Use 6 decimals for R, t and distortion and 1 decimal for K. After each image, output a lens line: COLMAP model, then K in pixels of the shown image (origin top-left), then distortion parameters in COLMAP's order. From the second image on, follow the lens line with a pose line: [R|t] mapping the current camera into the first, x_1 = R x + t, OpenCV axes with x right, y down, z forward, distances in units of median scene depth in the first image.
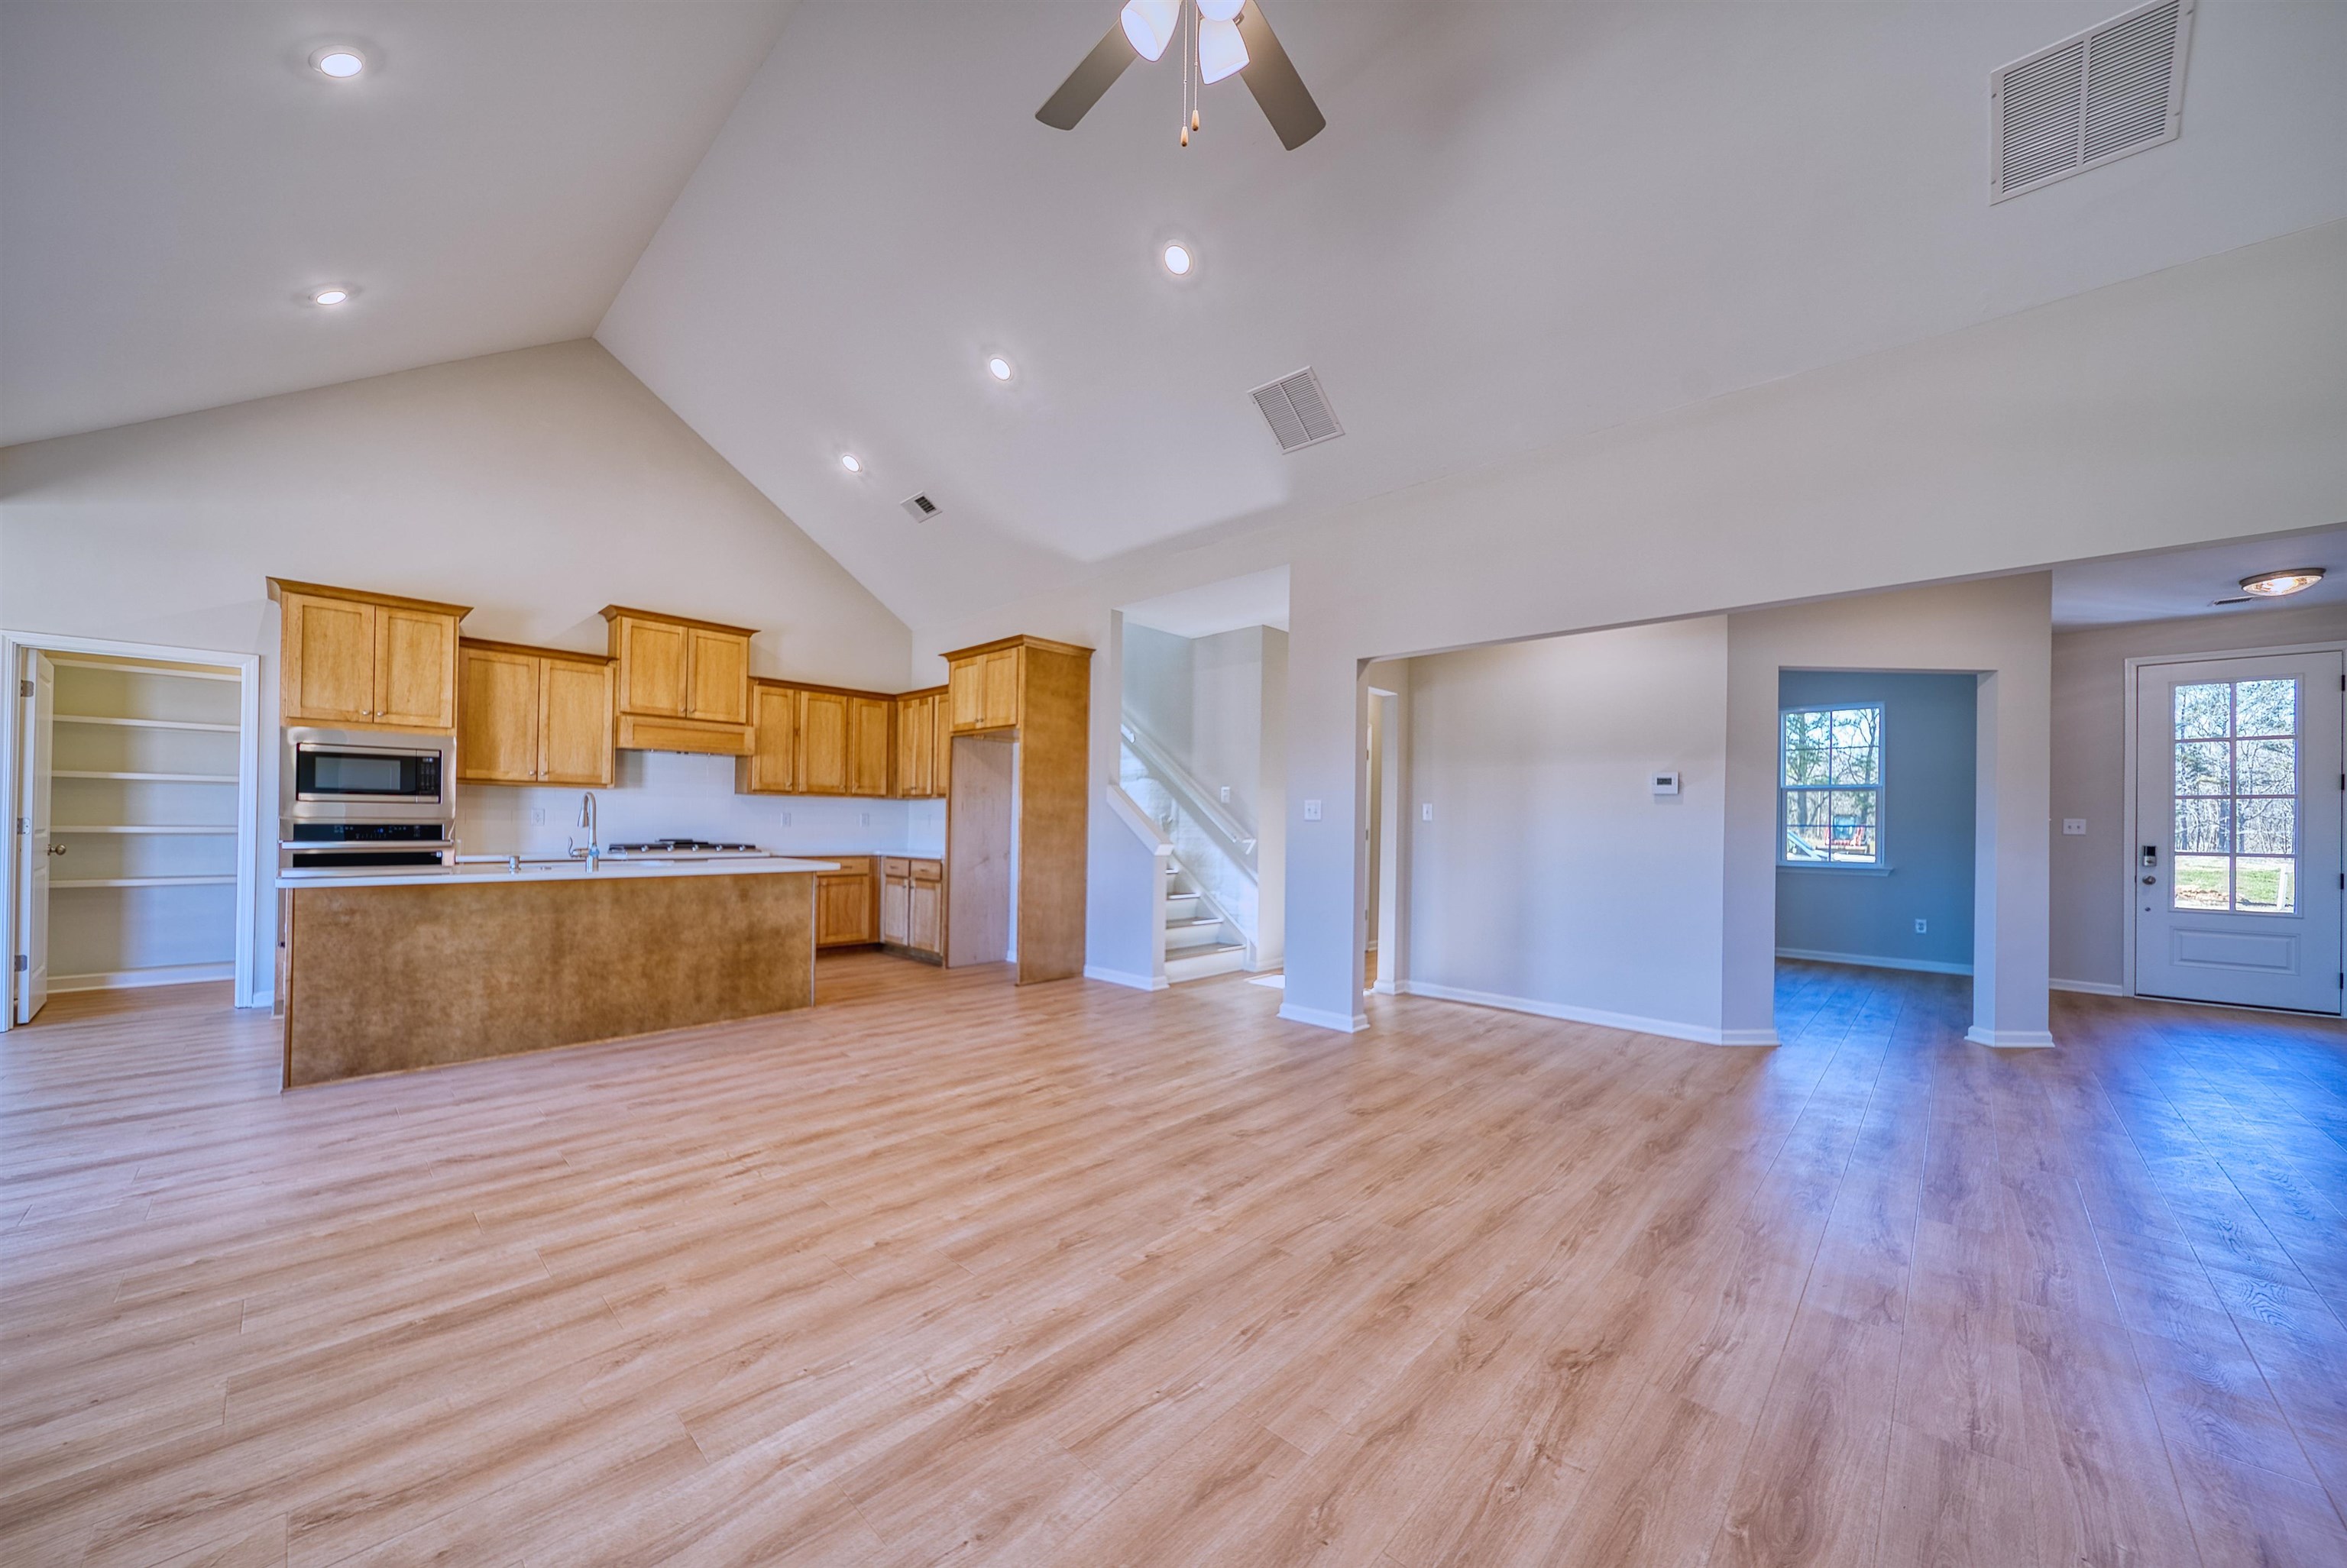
lens RADIAL K [[825.9, 0, 1179.1], [0, 825.9, 815.7], [0, 0, 1]] dist [-0.001549, -0.001271]
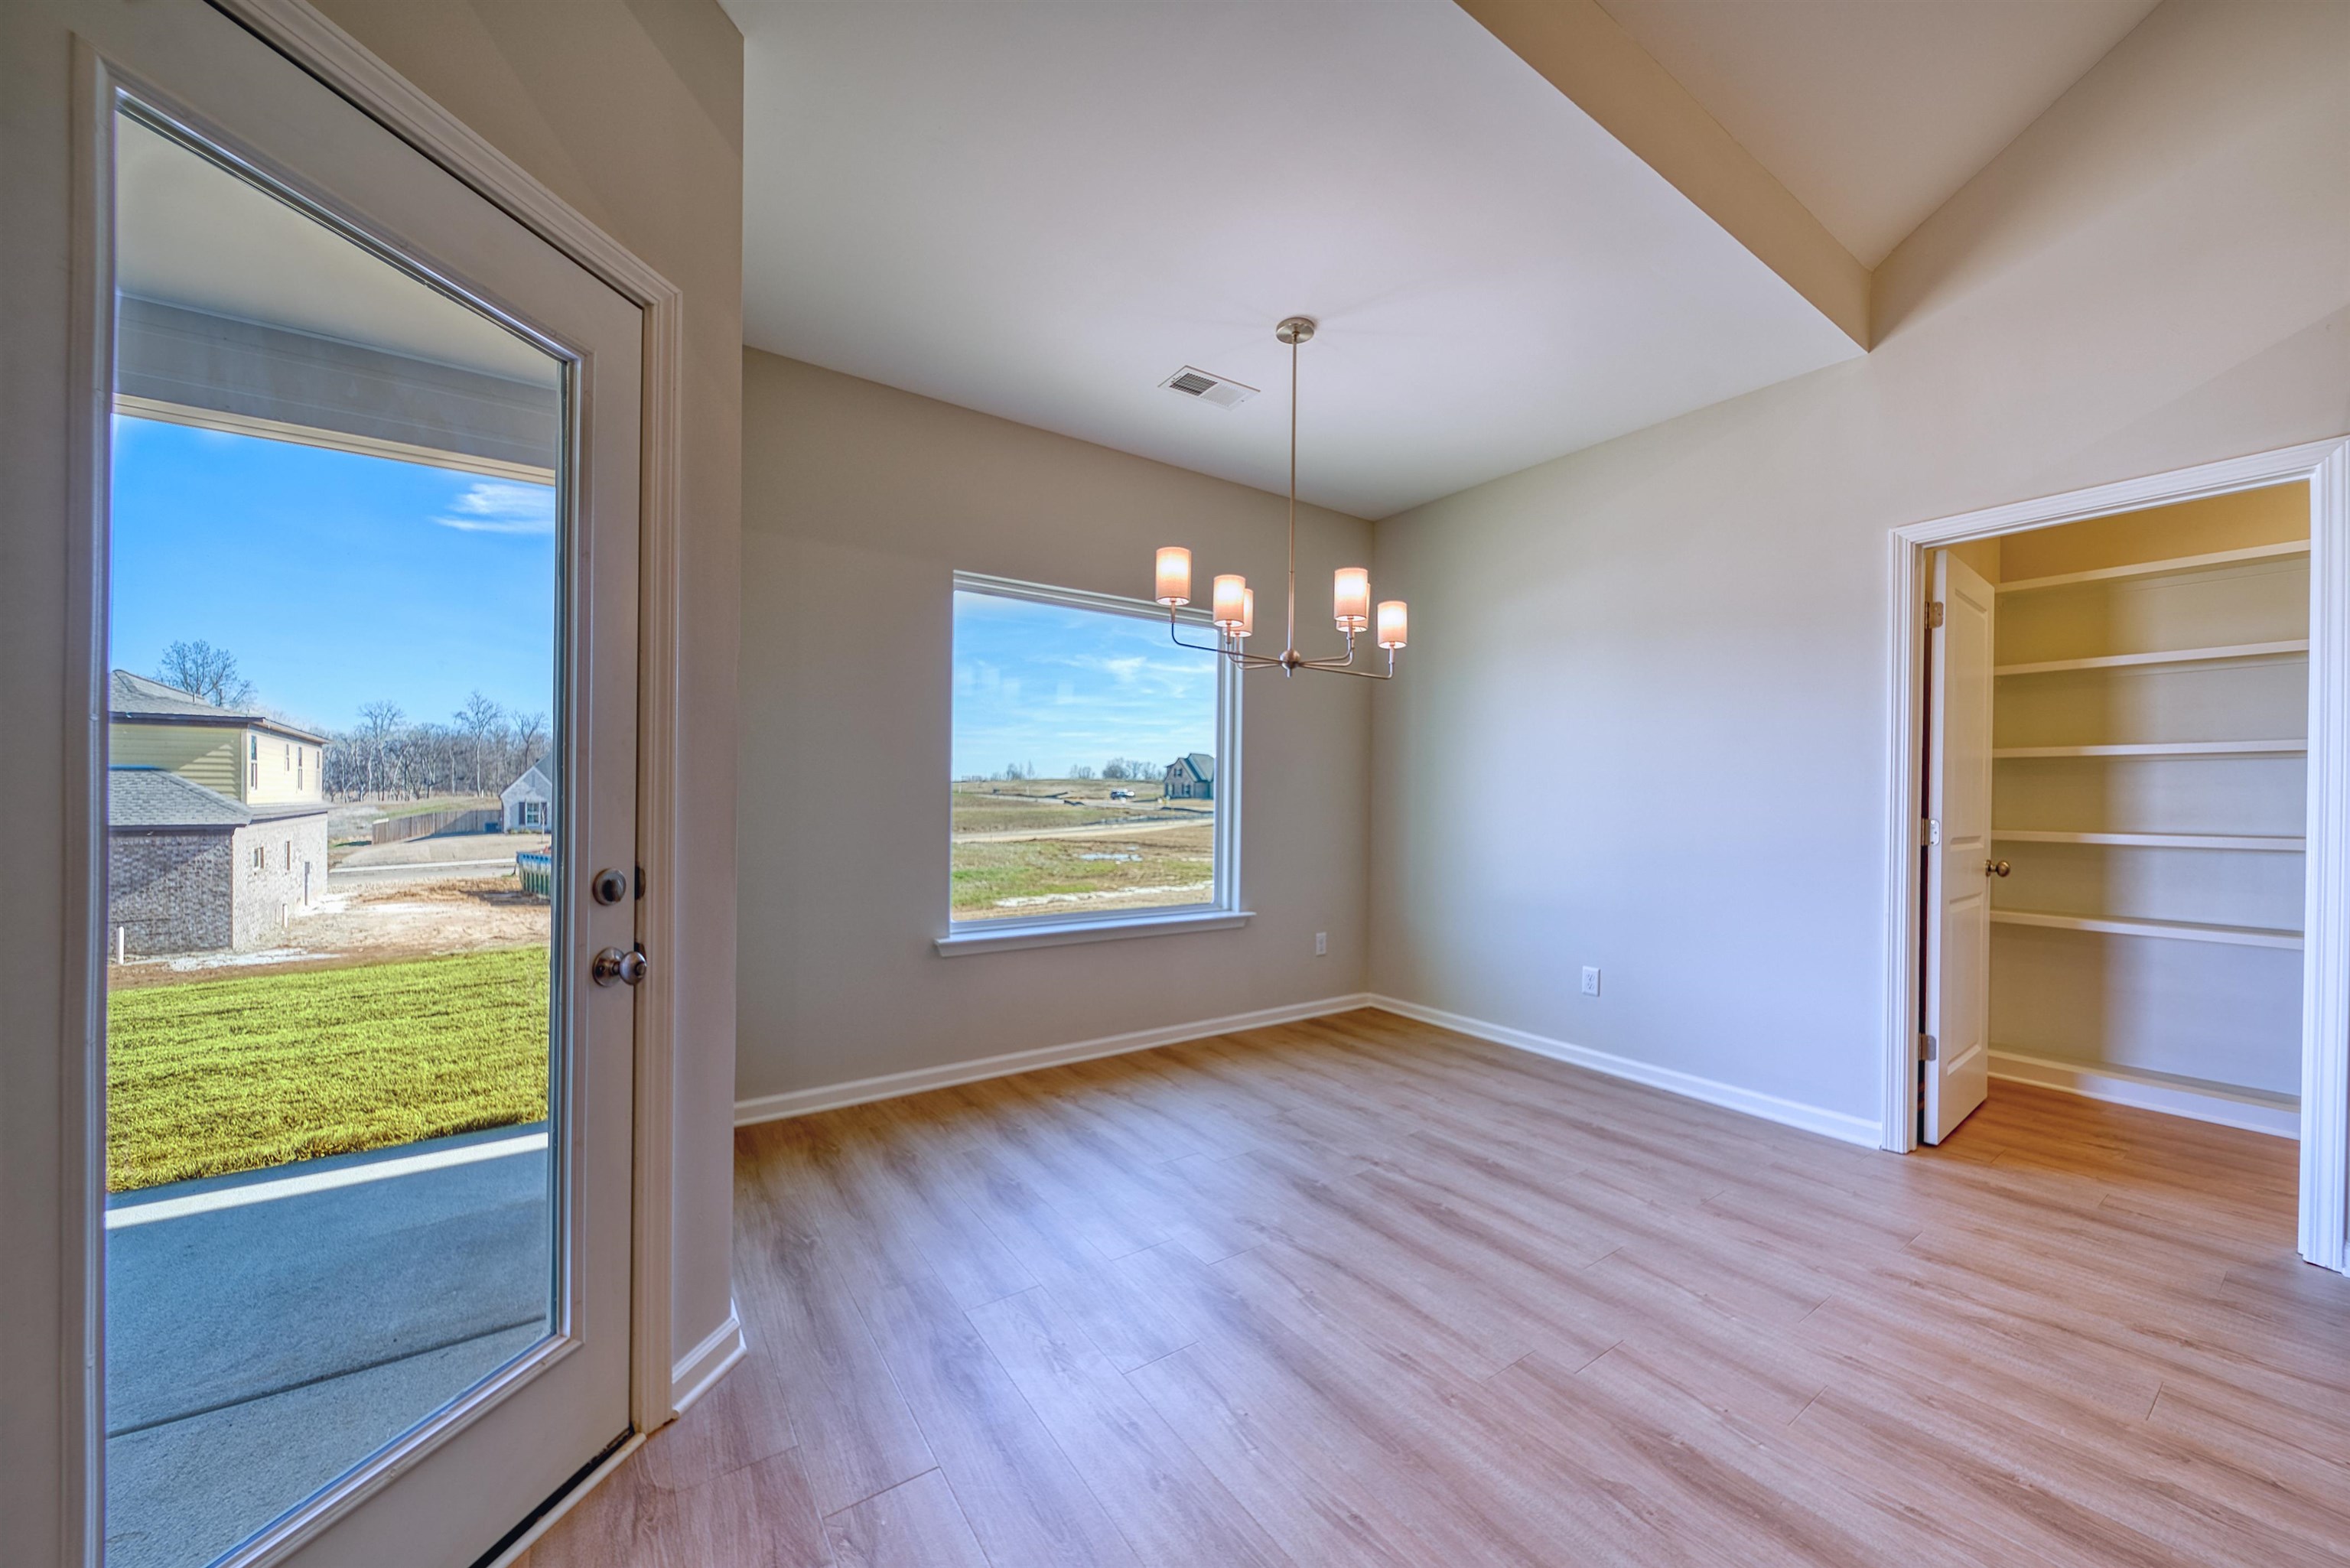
lens RADIAL K [[843.0, 0, 1179.2], [0, 843.0, 820.4], [0, 0, 1]] dist [0.001812, -0.000575]
pose [[-0.199948, 0.009976, -0.979756, -0.658528], [-0.001941, 0.999942, 0.010578, -0.002249], [0.979805, 0.004017, -0.199917, 0.560137]]
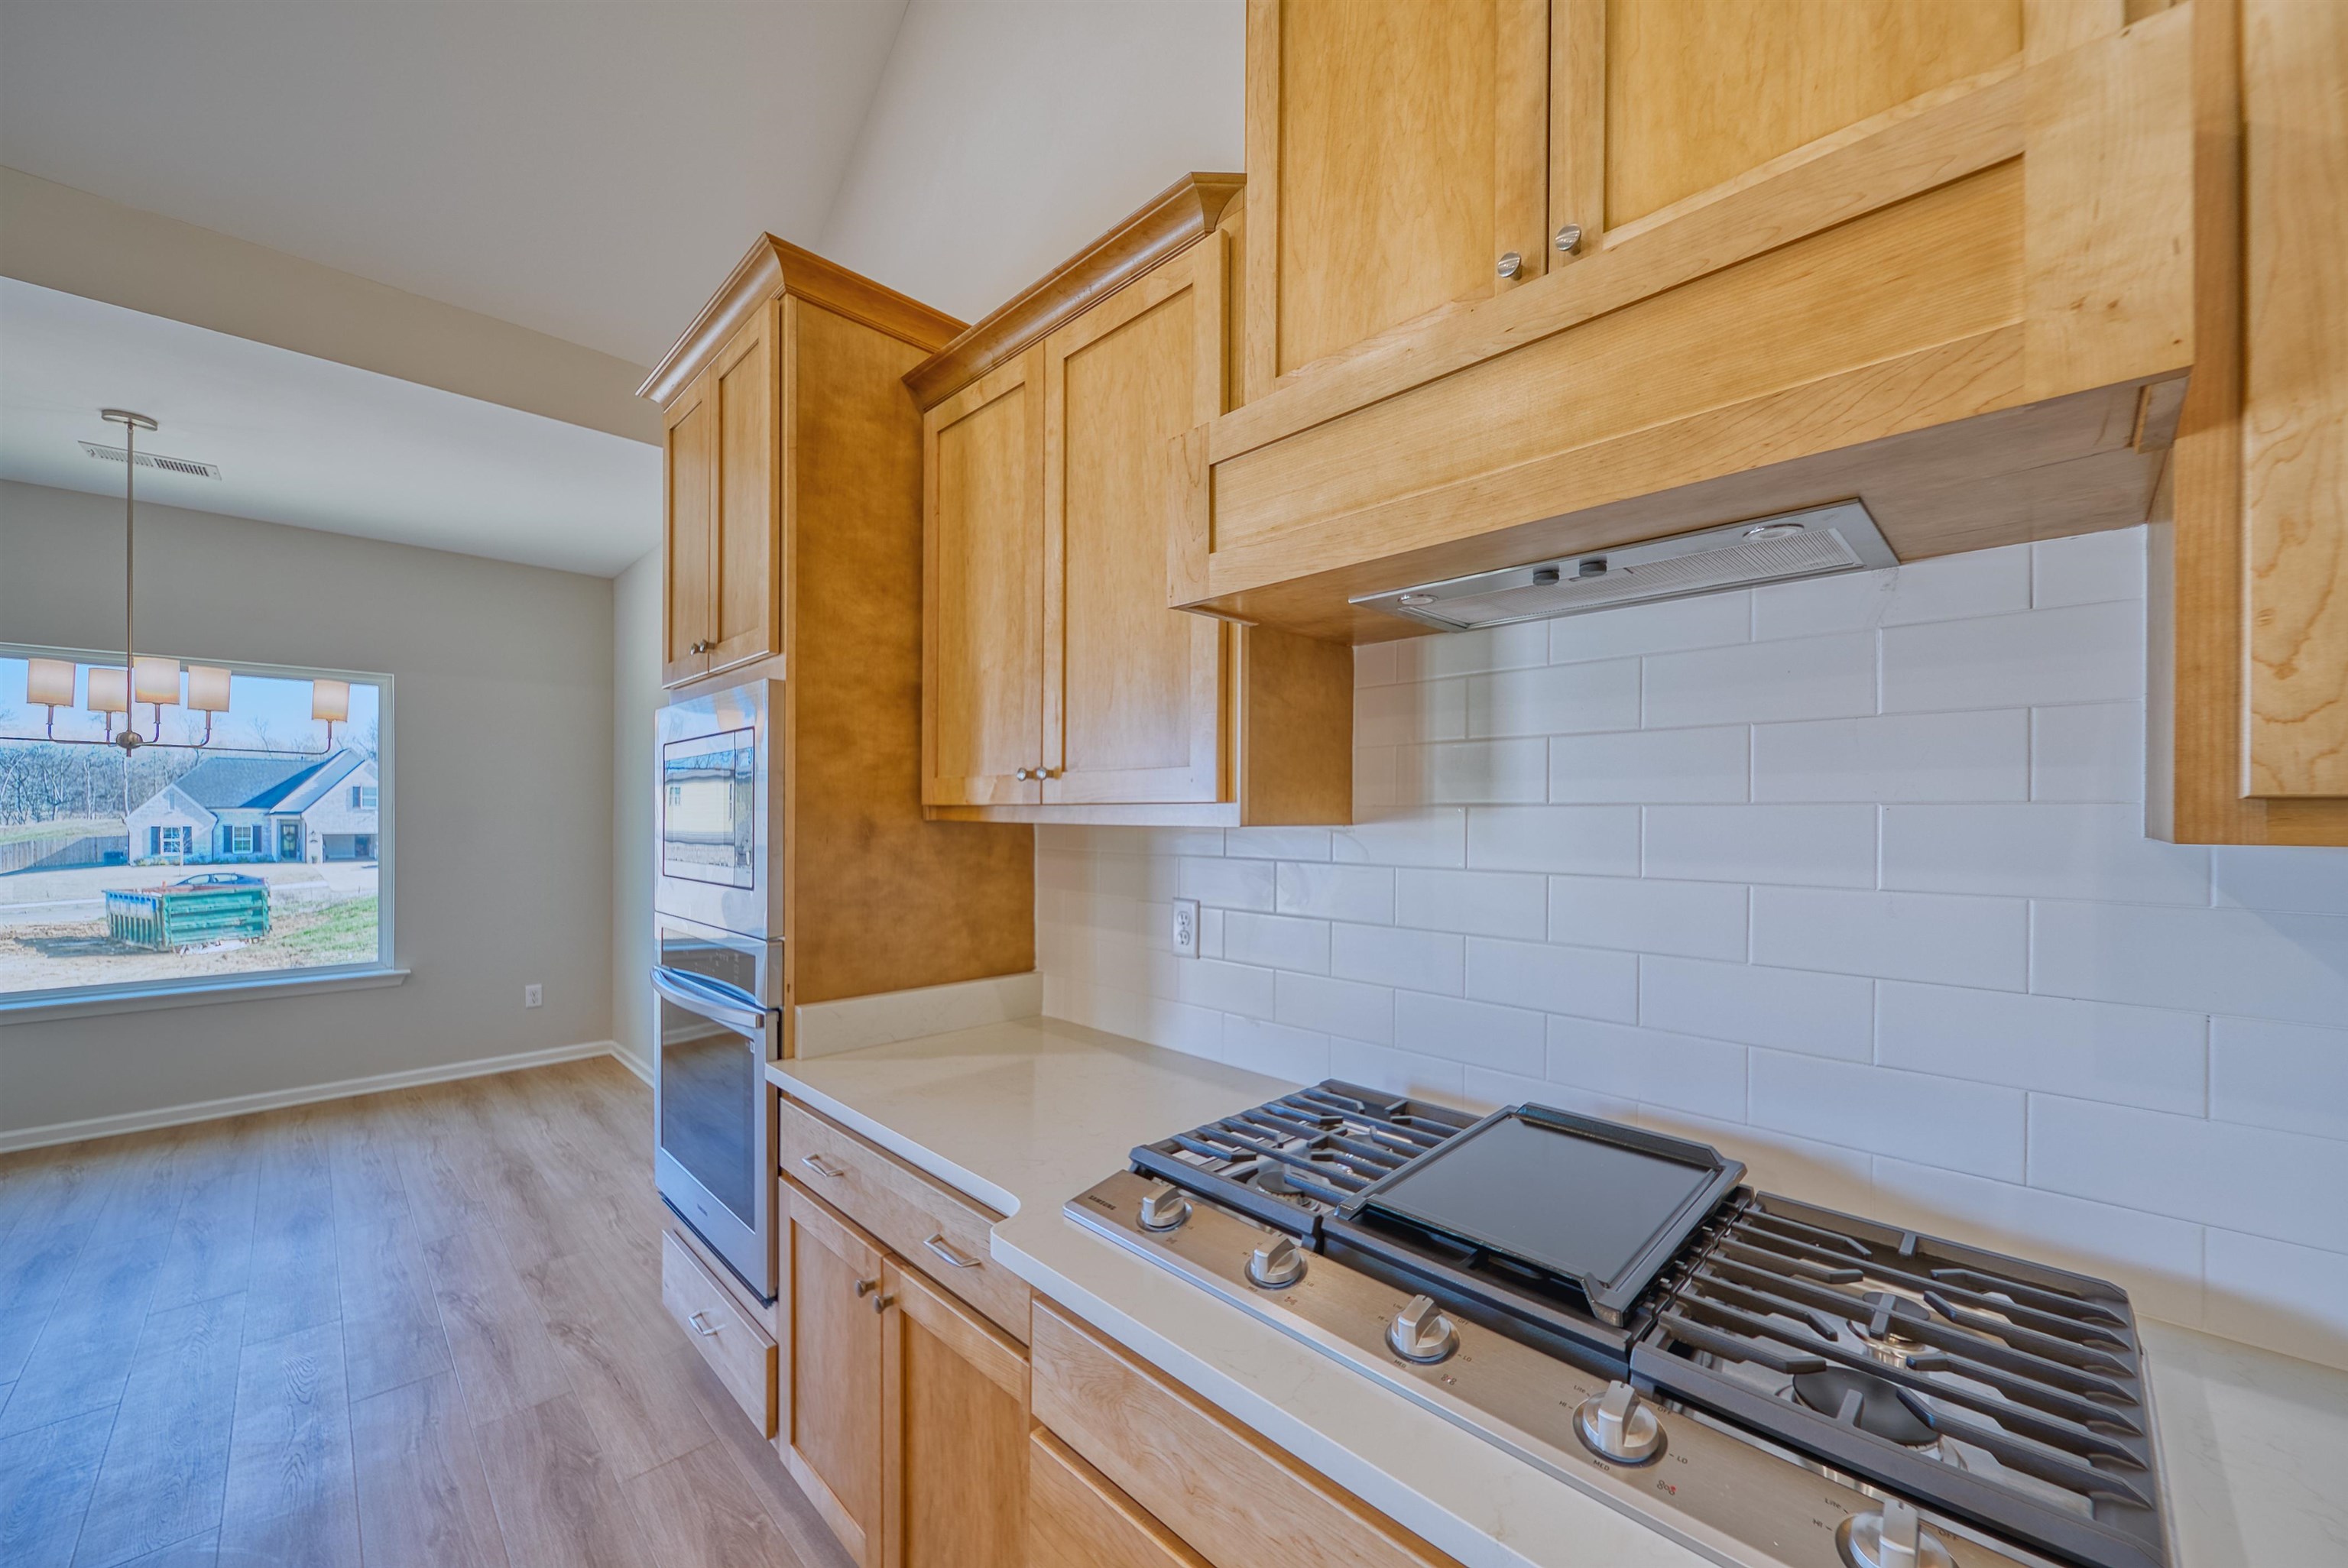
lens RADIAL K [[874.3, 0, 1175.7], [0, 874.3, 818.2], [0, 0, 1]] dist [0.000800, -0.002858]
pose [[-0.026526, -0.007245, -0.999622, -0.640632], [0.008463, 0.999936, -0.007472, -0.045088], [0.999612, -0.008658, -0.026463, 1.346612]]
